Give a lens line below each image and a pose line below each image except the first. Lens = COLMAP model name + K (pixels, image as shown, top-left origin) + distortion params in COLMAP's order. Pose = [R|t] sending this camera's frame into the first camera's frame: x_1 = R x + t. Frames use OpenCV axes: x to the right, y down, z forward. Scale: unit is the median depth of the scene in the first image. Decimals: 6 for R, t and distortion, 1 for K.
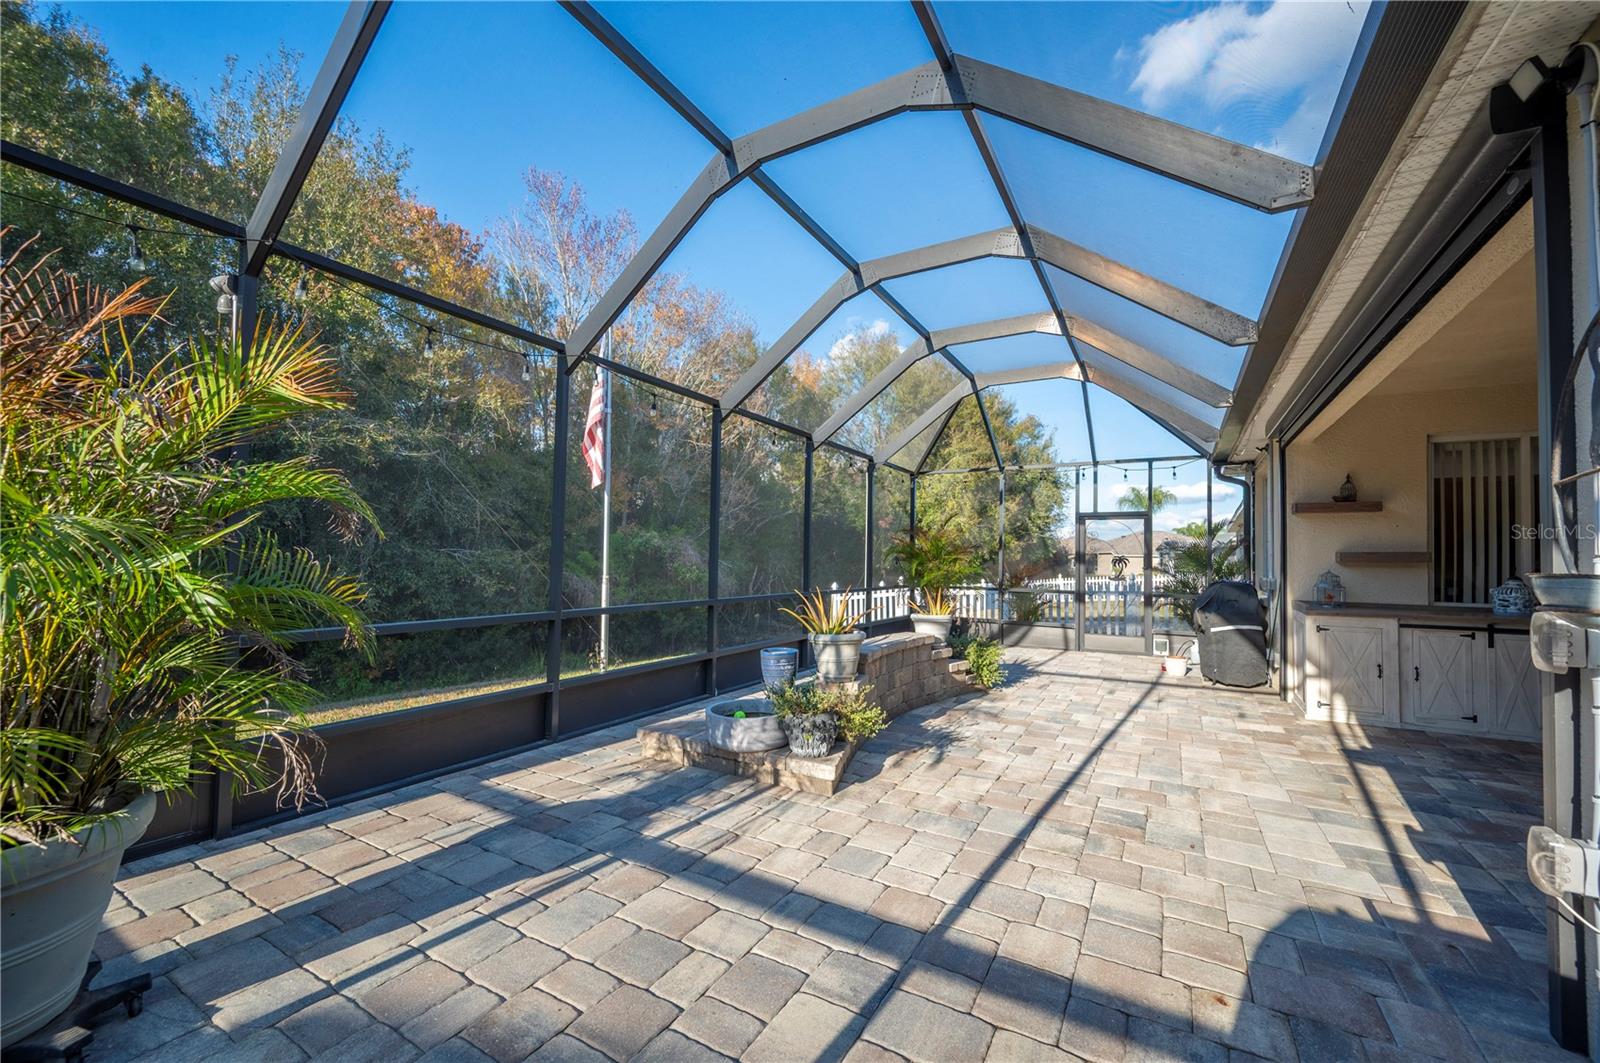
lens RADIAL K [[633.8, 0, 812.8], [0, 633.8, 536.1], [0, 0, 1]] dist [-0.002464, -0.000475]
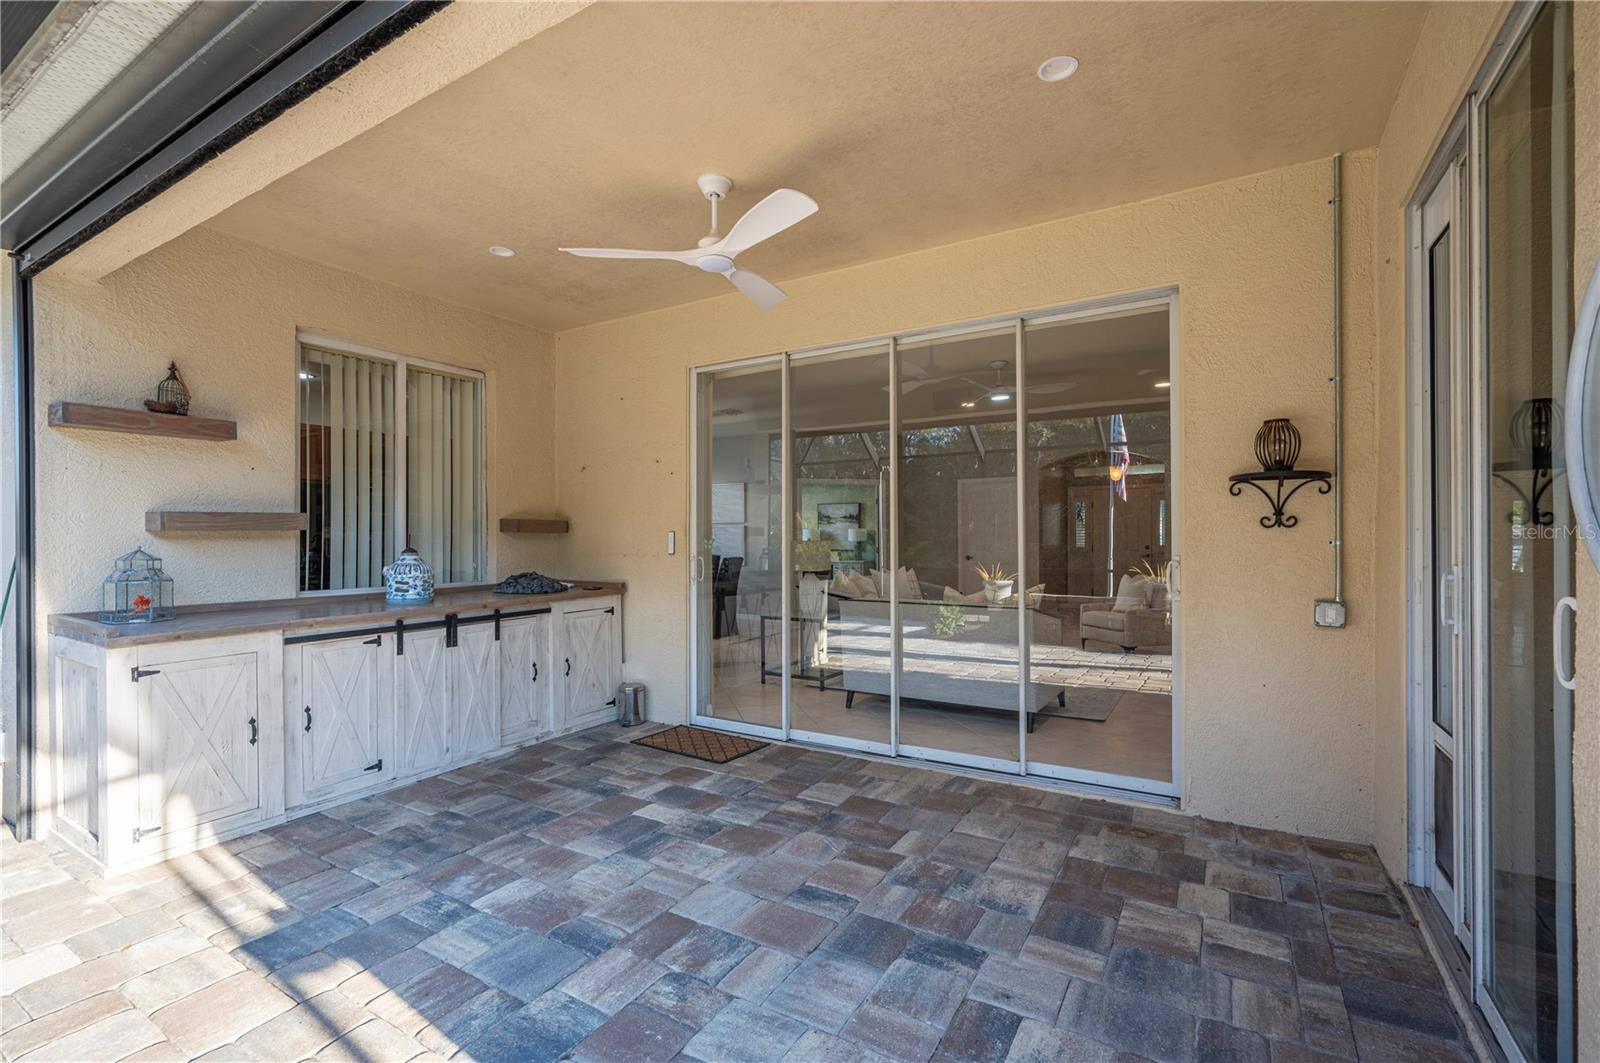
lens RADIAL K [[709.0, 0, 802.1], [0, 709.0, 540.7], [0, 0, 1]] dist [-0.014766, -0.000540]
pose [[0.022715, -0.019718, 0.999548, 0.302901], [-0.027236, 0.999422, 0.020334, 0.025573], [-0.999371, -0.027685, 0.022165, 0.507366]]
